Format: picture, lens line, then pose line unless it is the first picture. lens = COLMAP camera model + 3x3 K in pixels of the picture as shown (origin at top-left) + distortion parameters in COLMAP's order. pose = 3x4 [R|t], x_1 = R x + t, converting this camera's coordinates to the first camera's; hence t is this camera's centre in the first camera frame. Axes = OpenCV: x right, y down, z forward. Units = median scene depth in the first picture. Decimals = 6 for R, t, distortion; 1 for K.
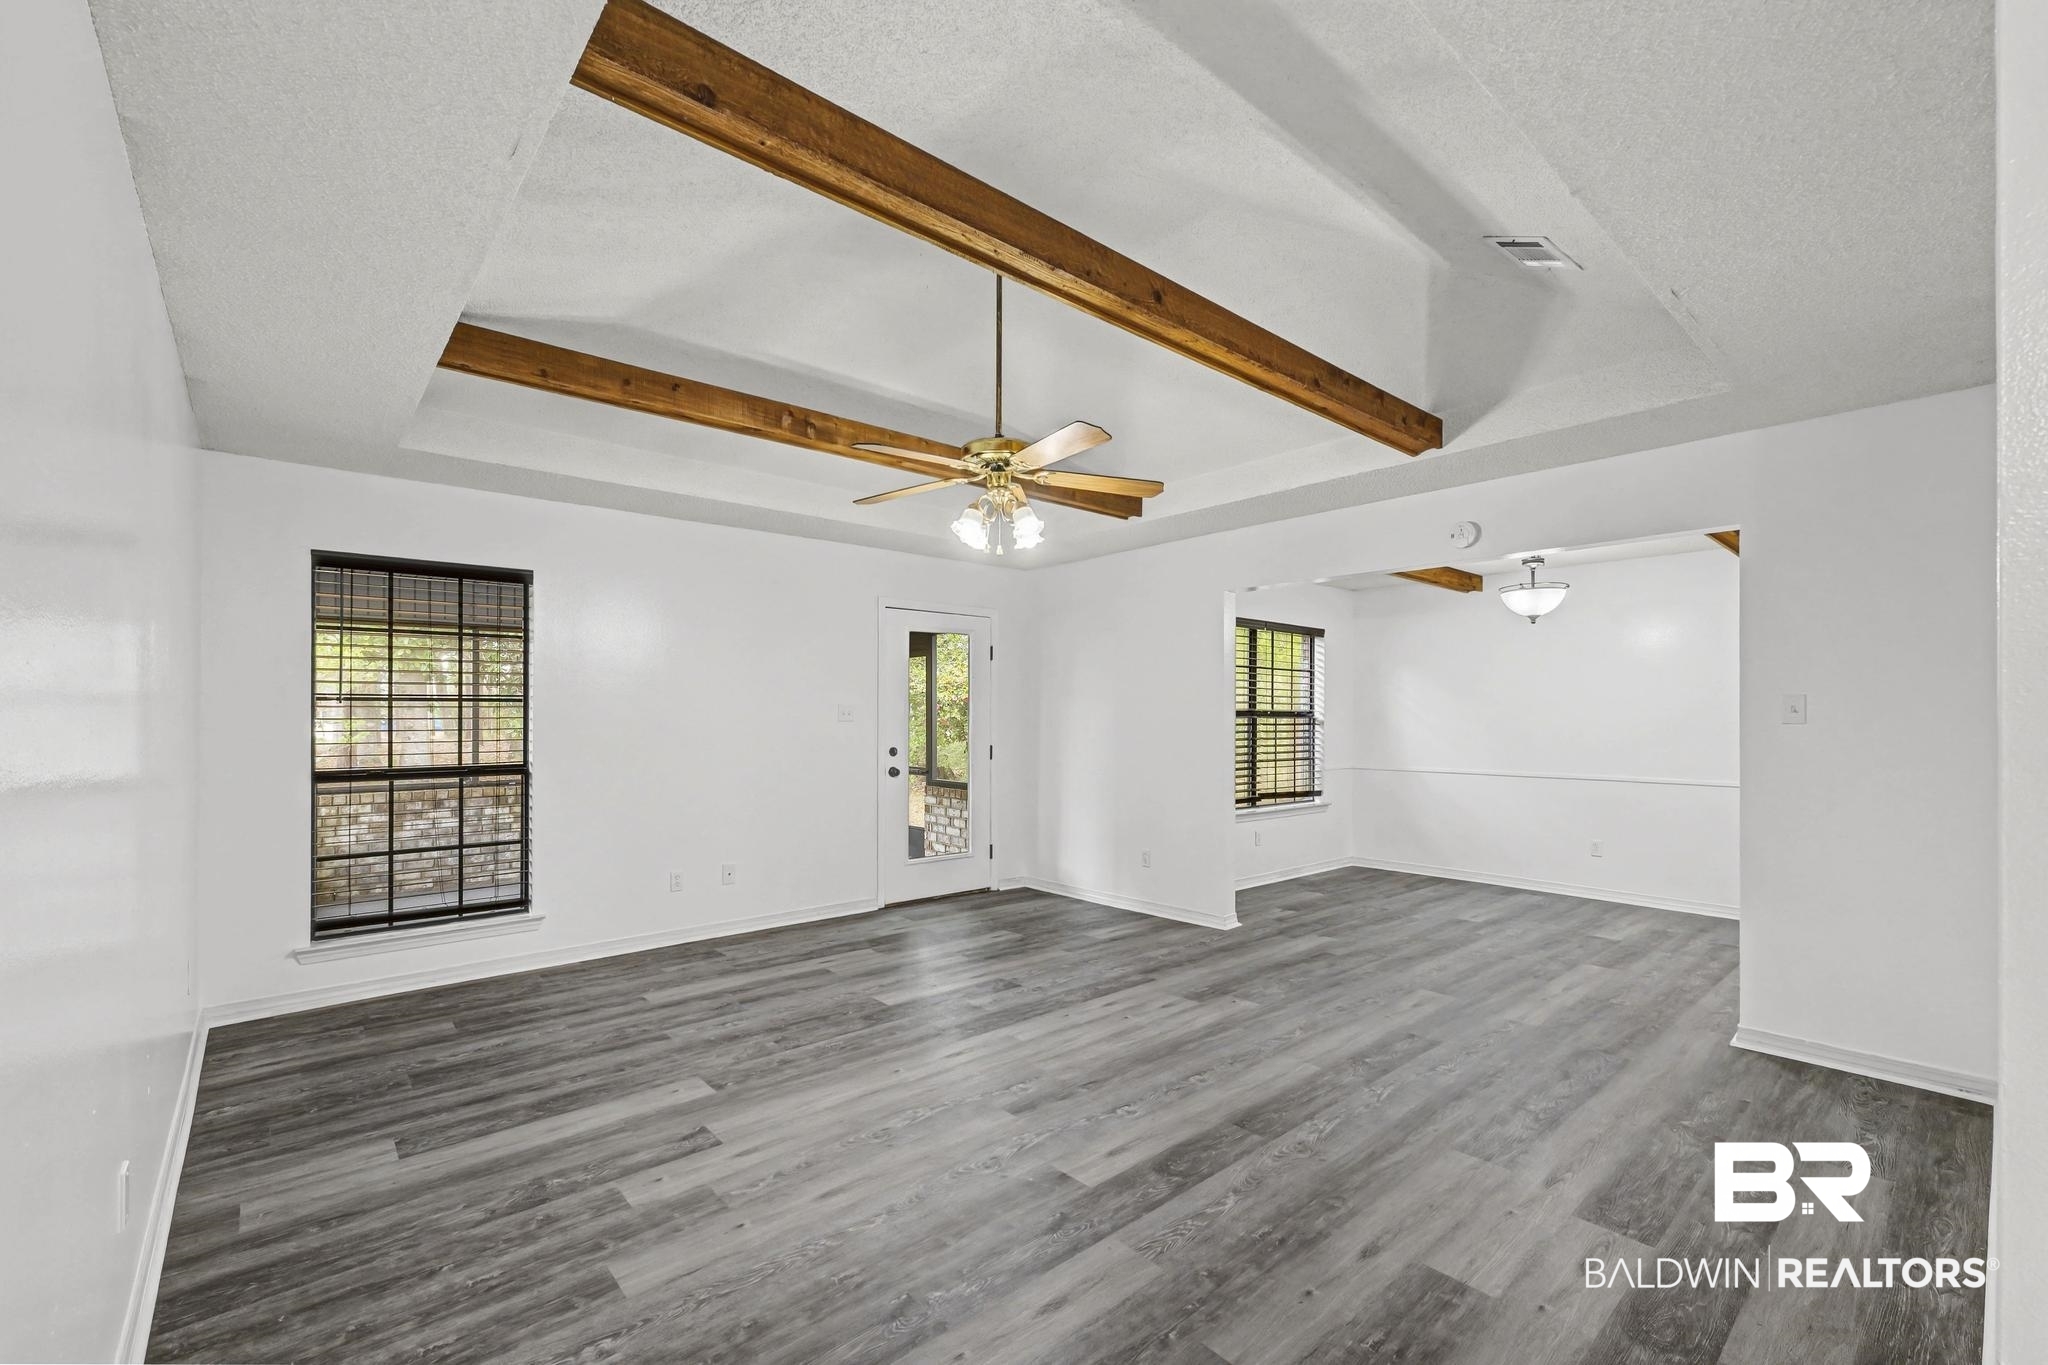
lens RADIAL K [[865.9, 0, 1025.6], [0, 865.9, 710.6], [0, 0, 1]] dist [0.003482, -0.000005]
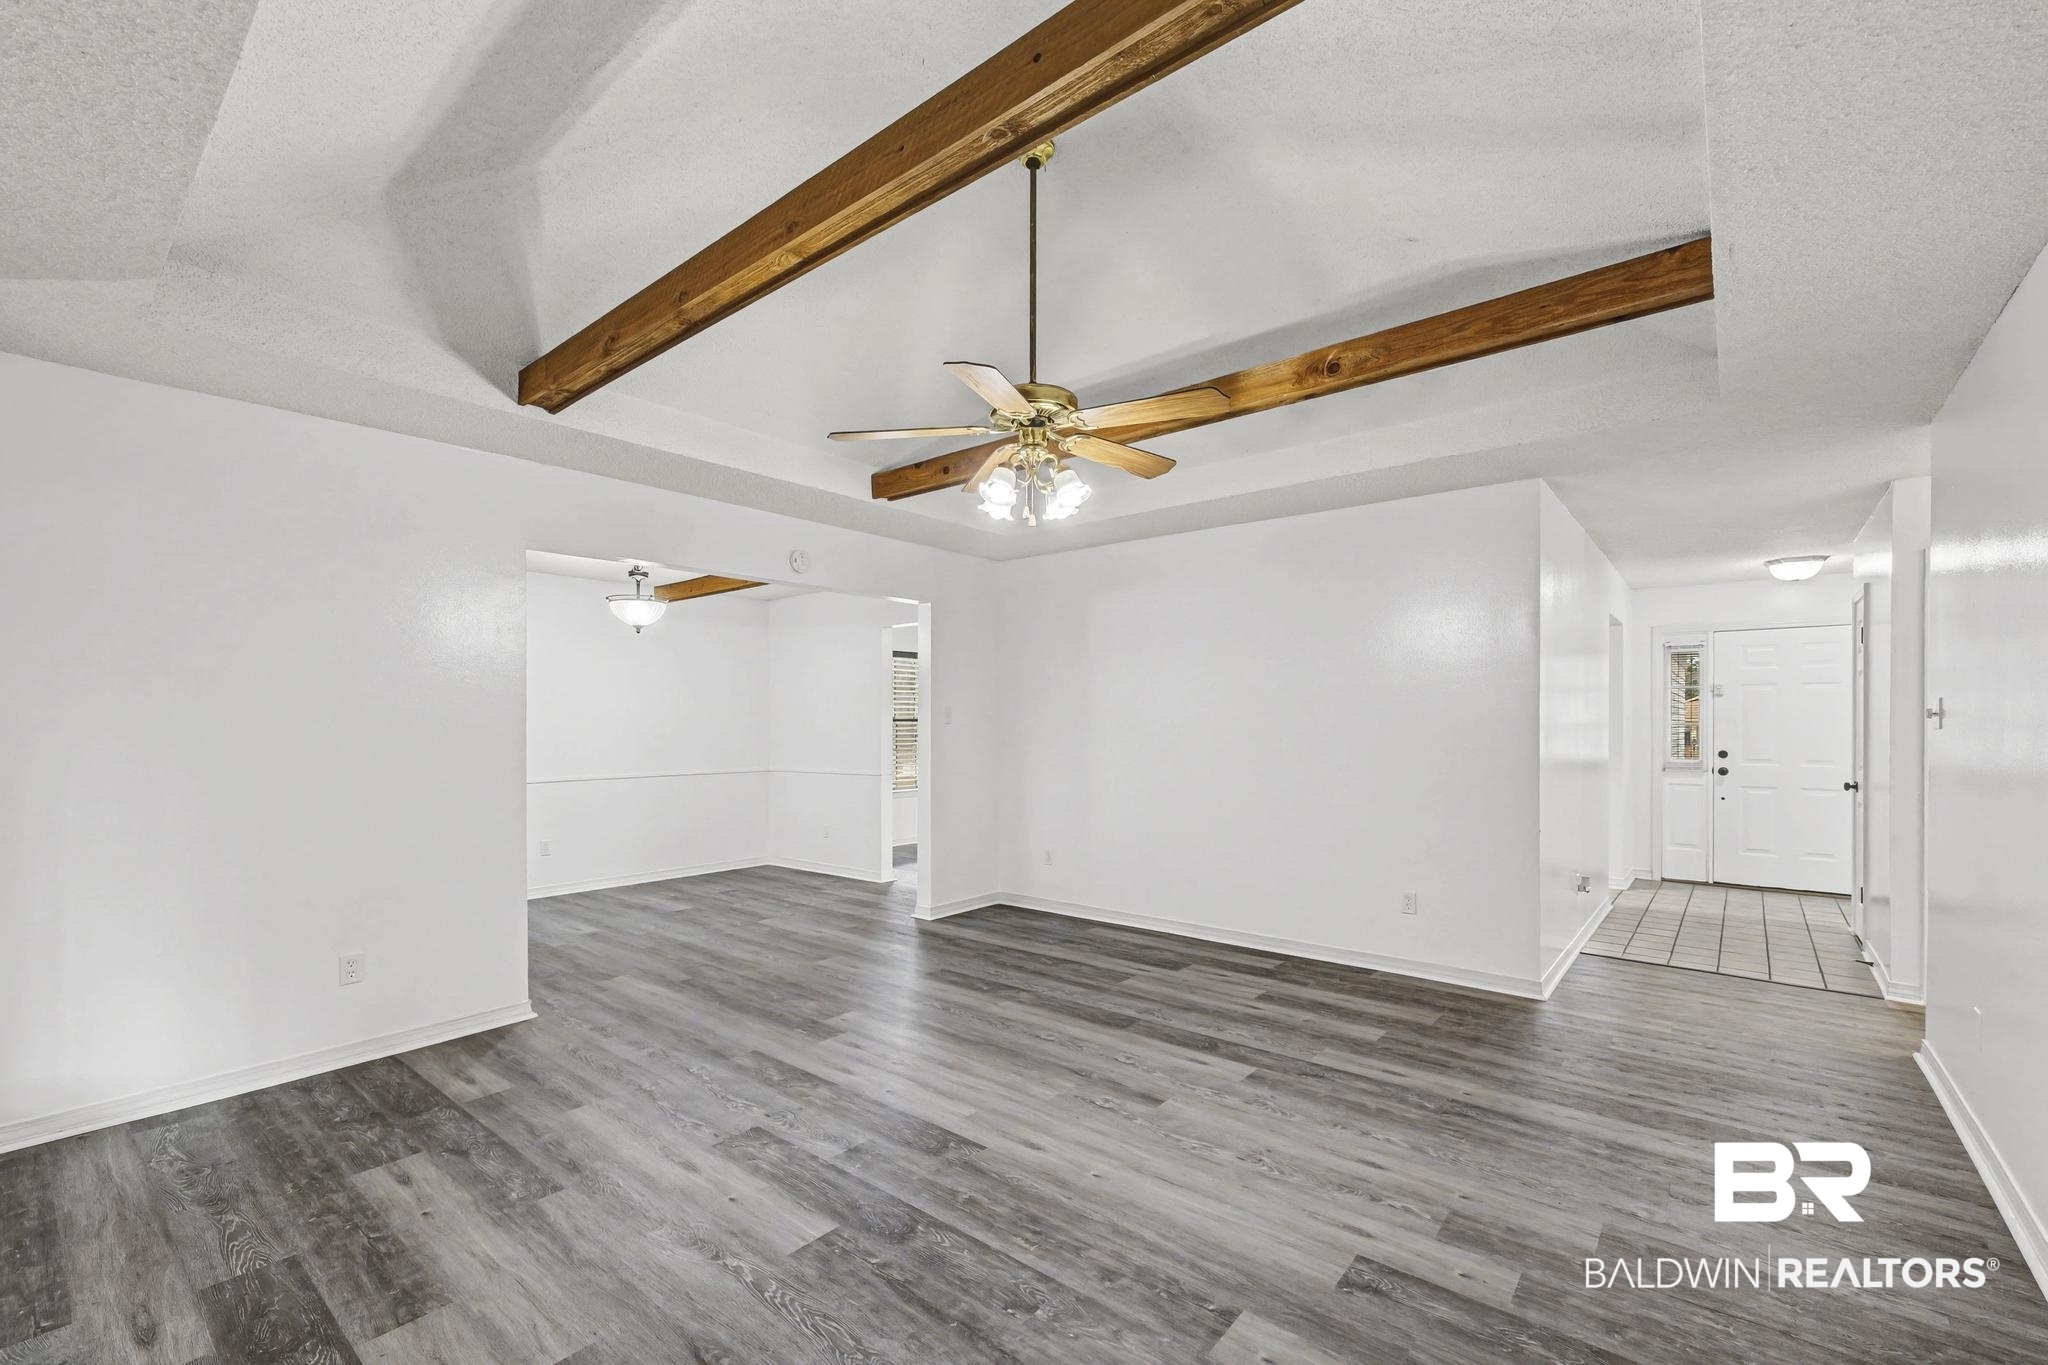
lens RADIAL K [[865.9, 0, 1015.4], [0, 865.9, 730.0], [0, 0, 1]] dist [0.003482, -0.000005]
pose [[-0.155633, -0.009142, 0.987773, -0.781201], [-0.005345, 0.999950, 0.008413, 0.010112], [-0.987800, -0.003970, -0.155675, 1.038425]]
